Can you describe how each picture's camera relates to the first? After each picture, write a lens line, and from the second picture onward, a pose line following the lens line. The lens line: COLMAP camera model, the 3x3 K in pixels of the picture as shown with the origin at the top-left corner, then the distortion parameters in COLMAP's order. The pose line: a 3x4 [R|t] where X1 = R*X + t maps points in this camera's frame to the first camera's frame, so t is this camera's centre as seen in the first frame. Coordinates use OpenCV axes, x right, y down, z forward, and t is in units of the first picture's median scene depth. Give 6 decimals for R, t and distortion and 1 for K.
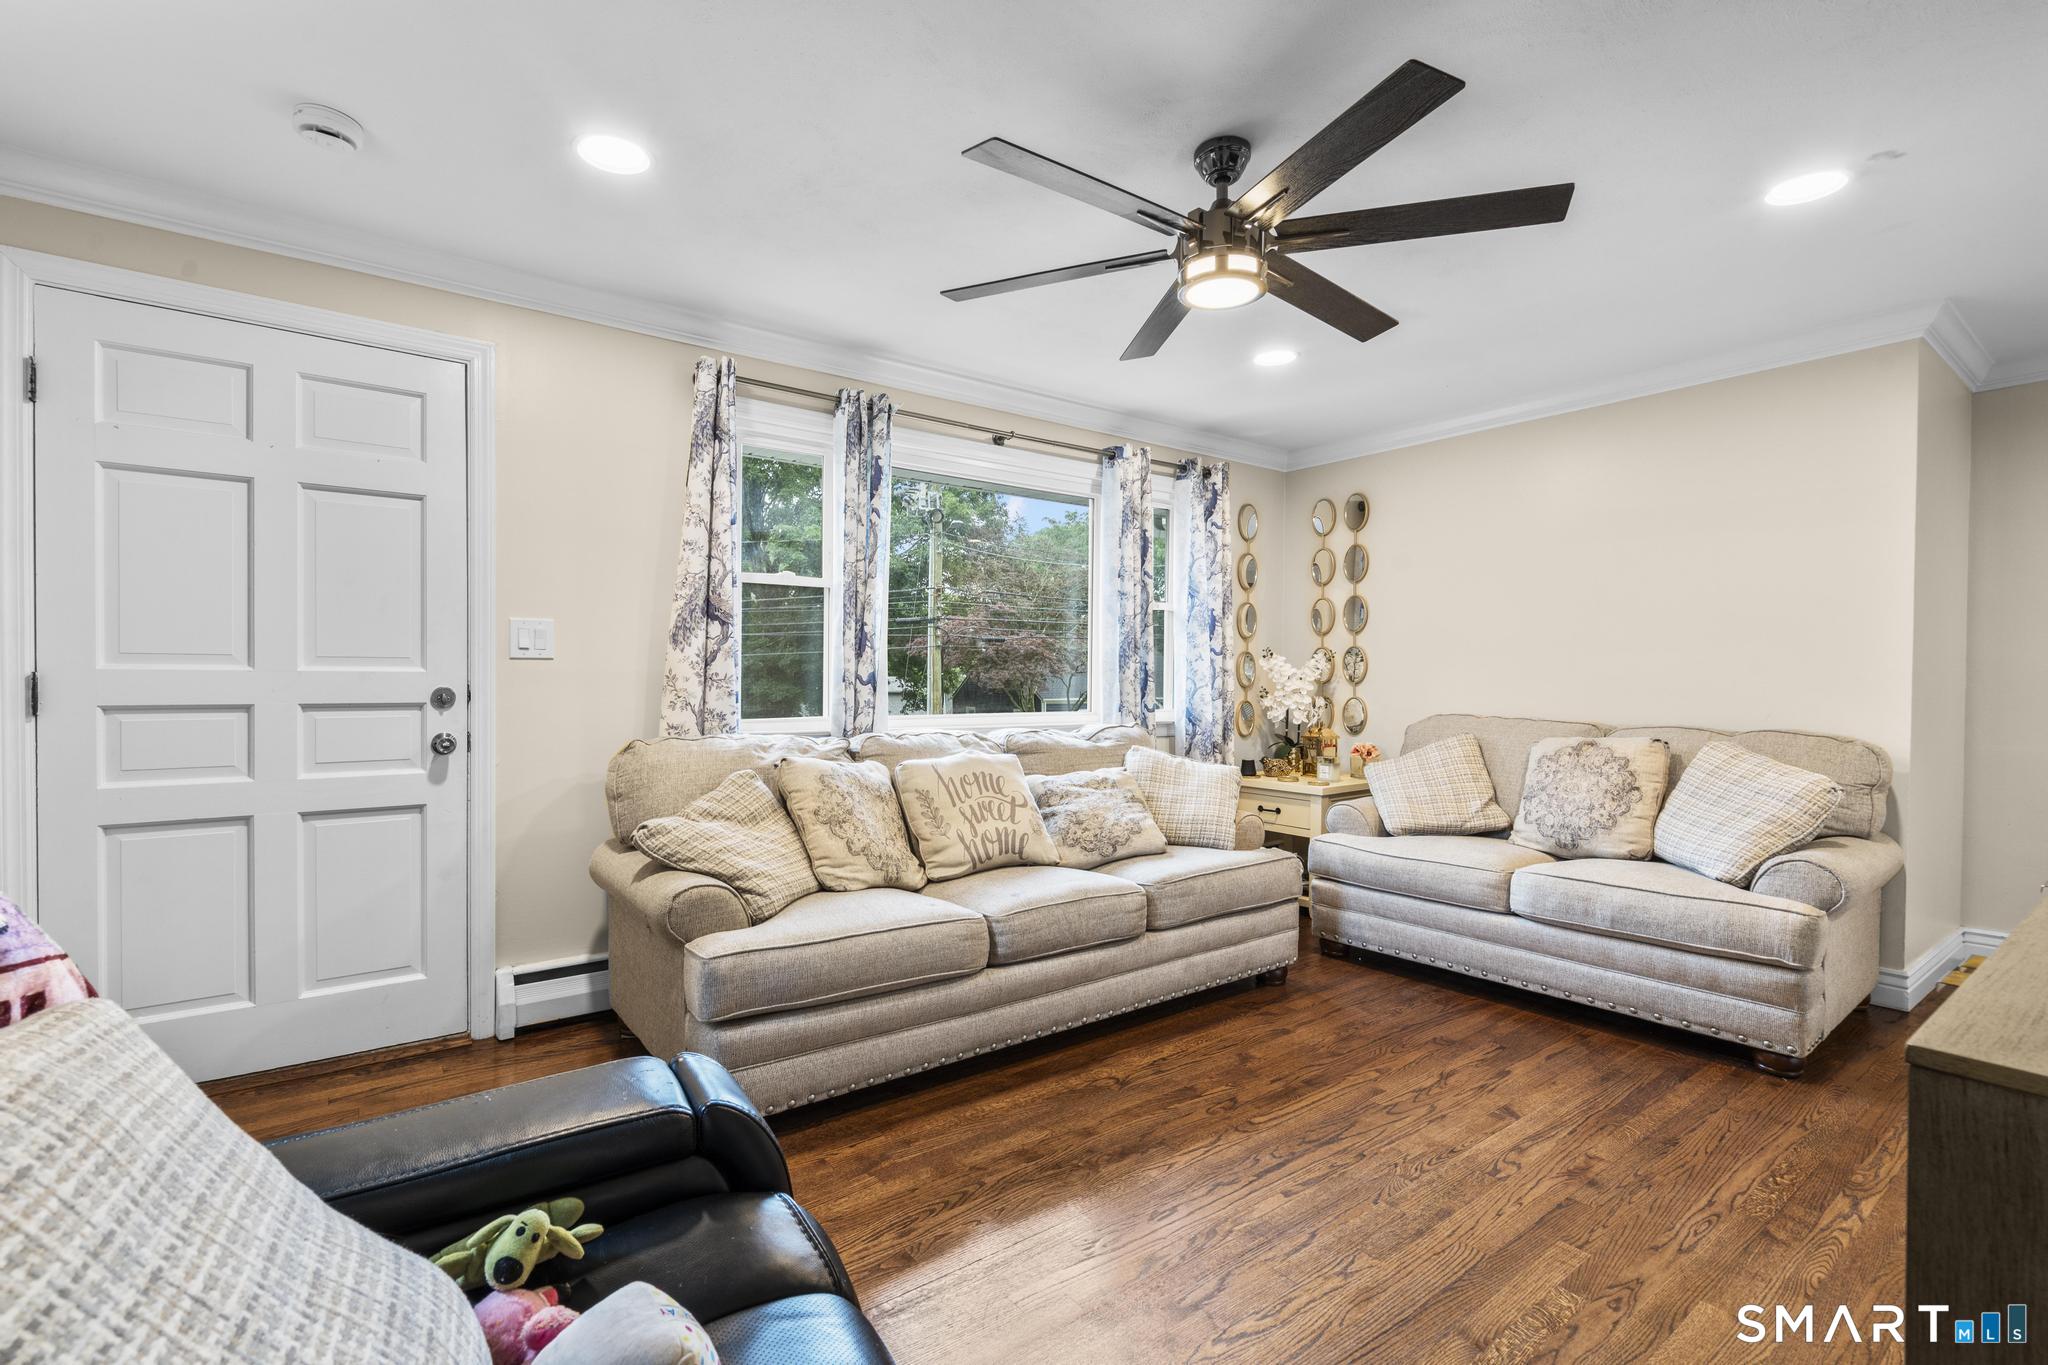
lens RADIAL K [[916.2, 0, 1010.7], [0, 916.2, 685.3], [0, 0, 1]] dist [-0.008466, 0.003225]
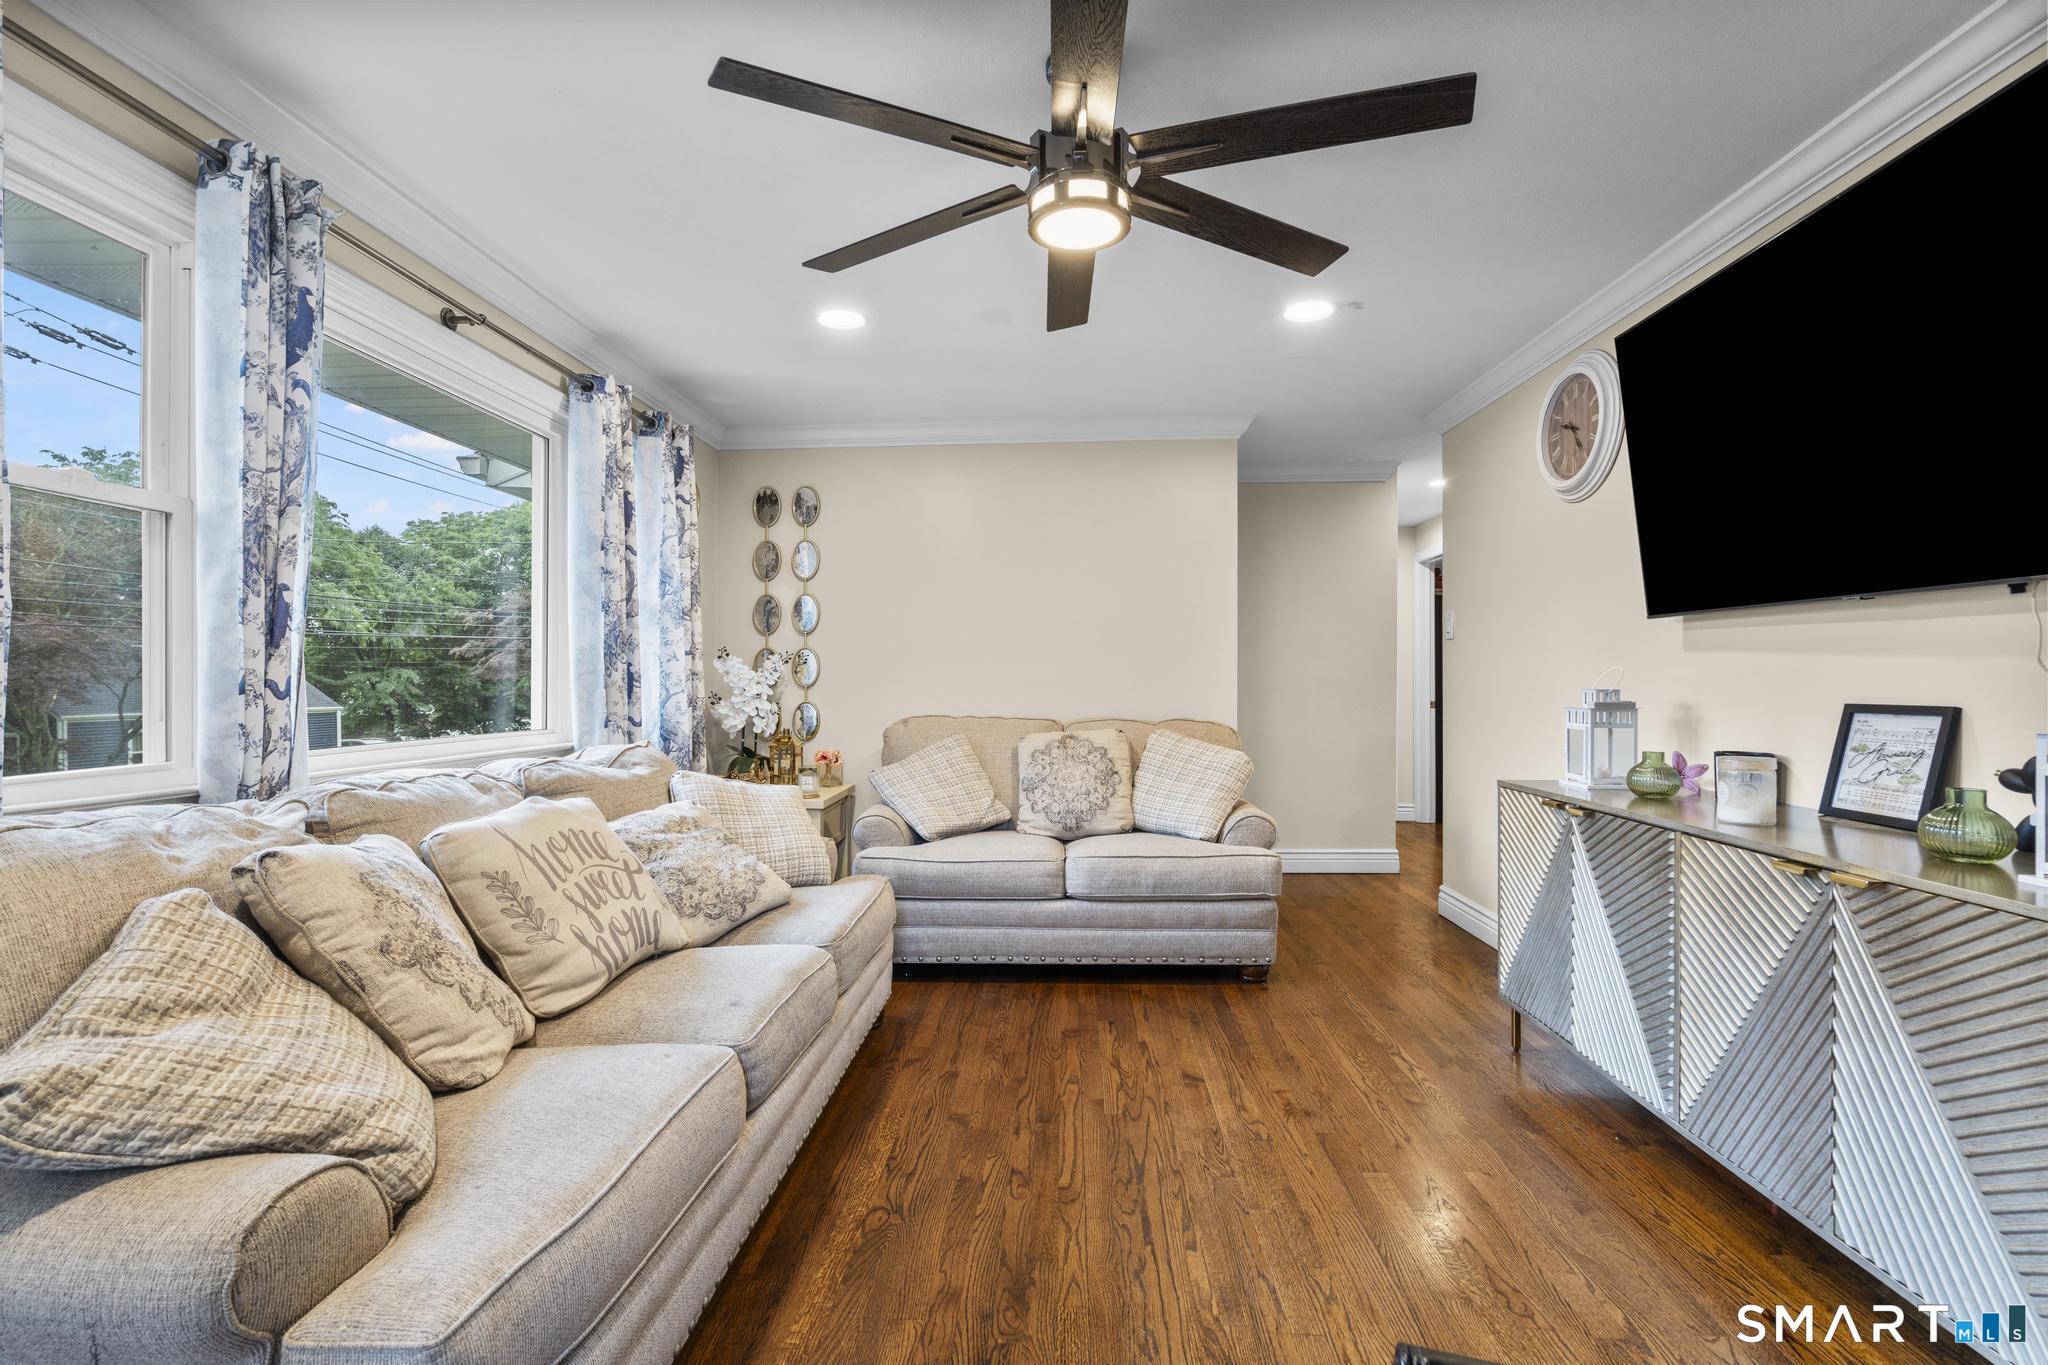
lens RADIAL K [[916.2, 0, 1011.0], [0, 916.2, 683.2], [0, 0, 1]] dist [-0.008466, 0.003225]
pose [[0.647308, -0.007060, 0.762196, -0.316892], [0.012169, 0.999925, -0.001072, -0.003727], [-0.762131, 0.009969, 0.647346, 0.340751]]
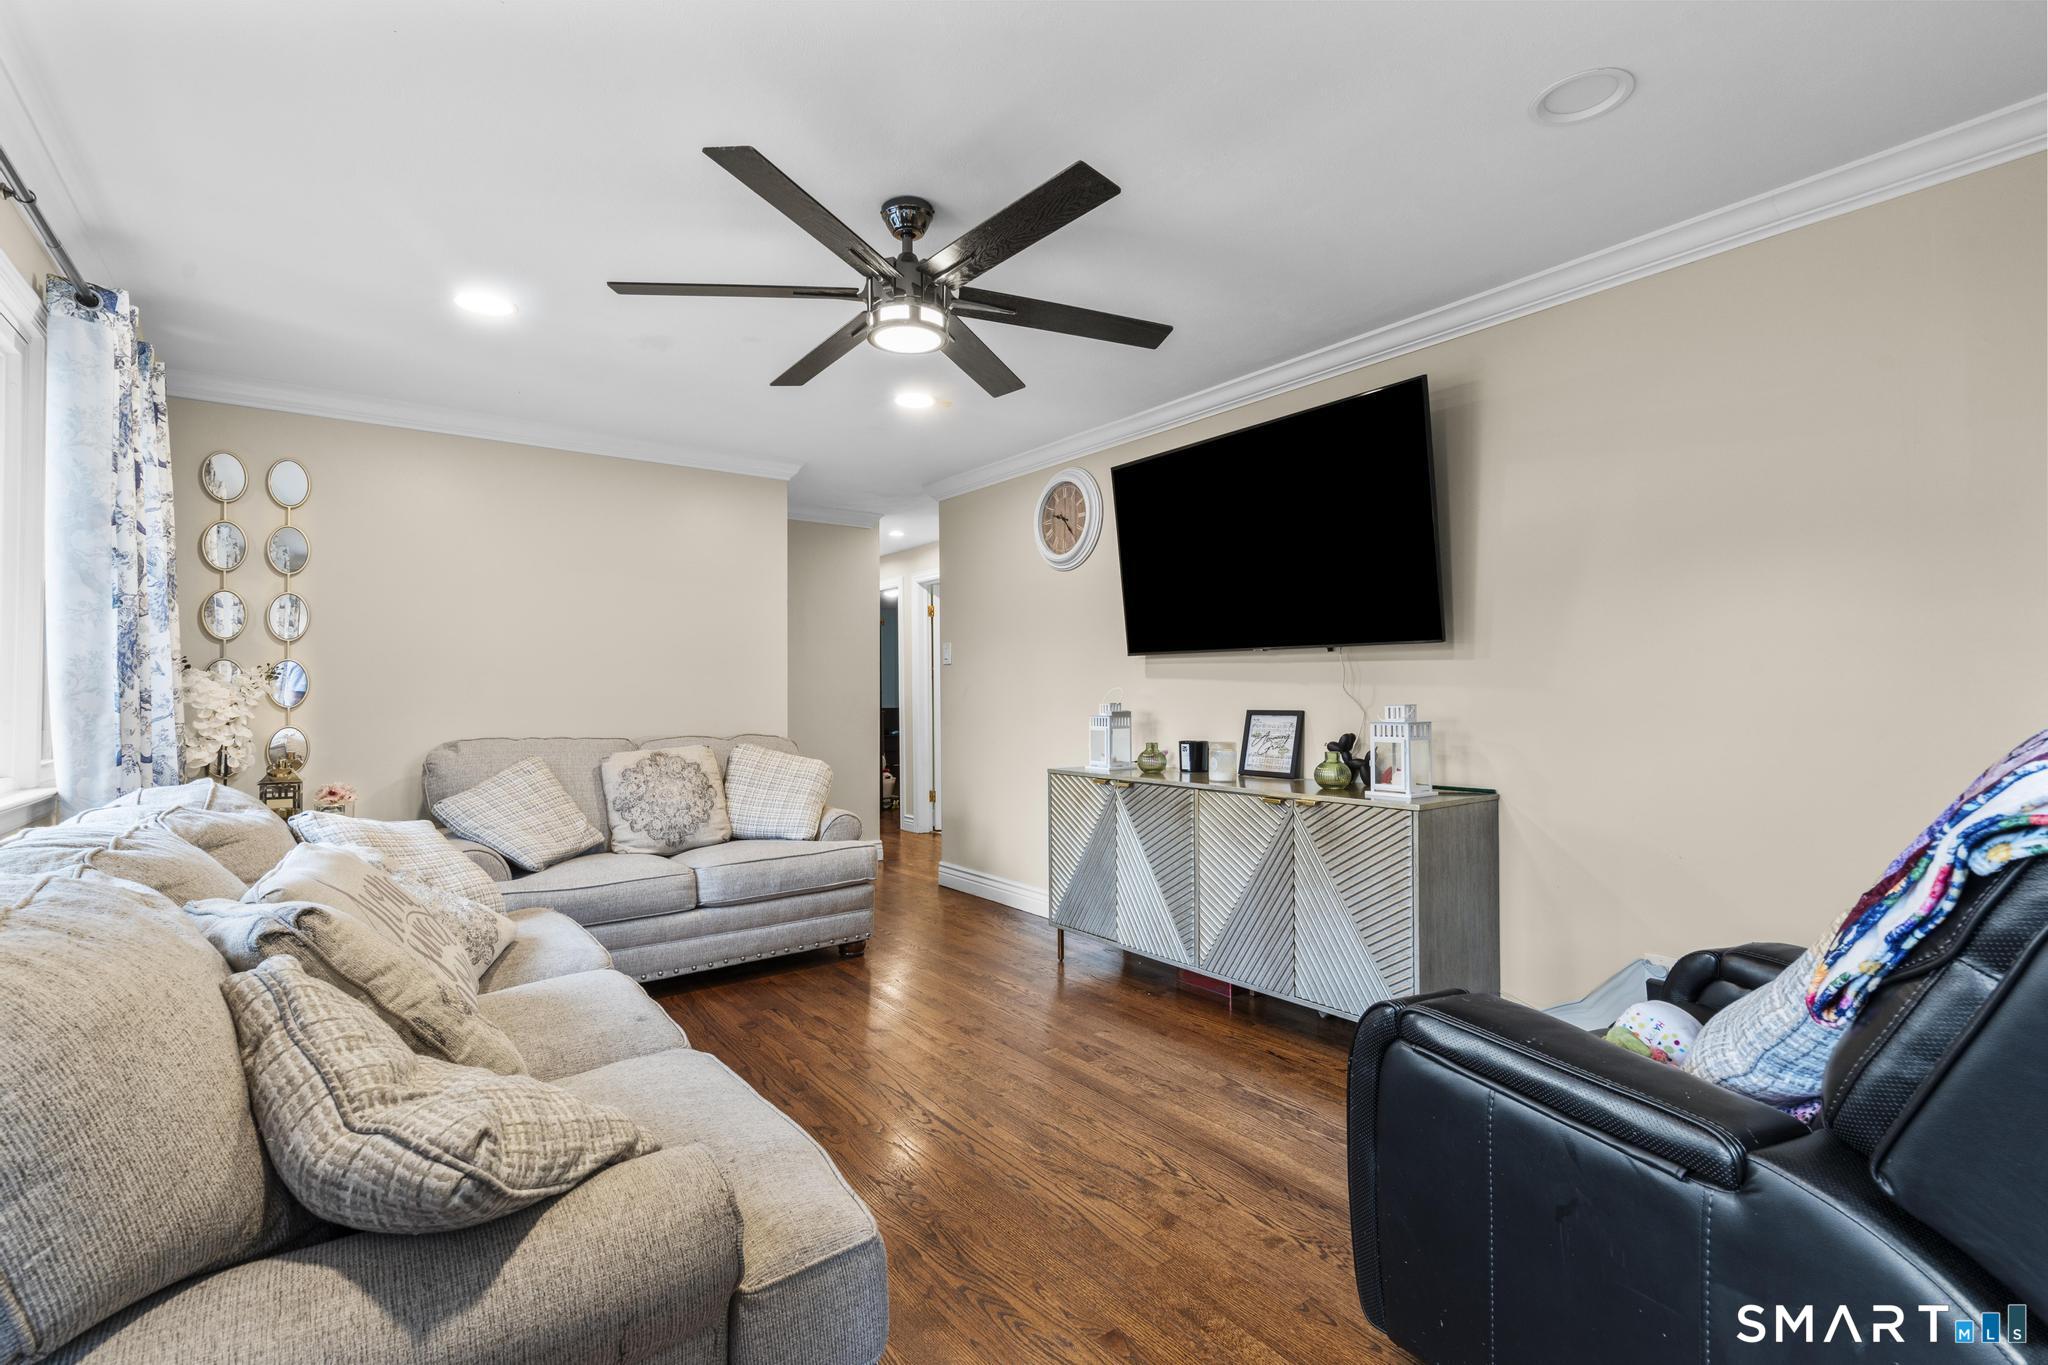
lens RADIAL K [[916.2, 0, 1006.7], [0, 916.2, 681.1], [0, 0, 1]] dist [-0.008466, 0.003225]
pose [[0.002818, 0.011148, 0.999934, -0.575130], [0.015725, 0.999814, -0.011191, -0.010115], [-0.999872, 0.015755, 0.002642, 0.606831]]
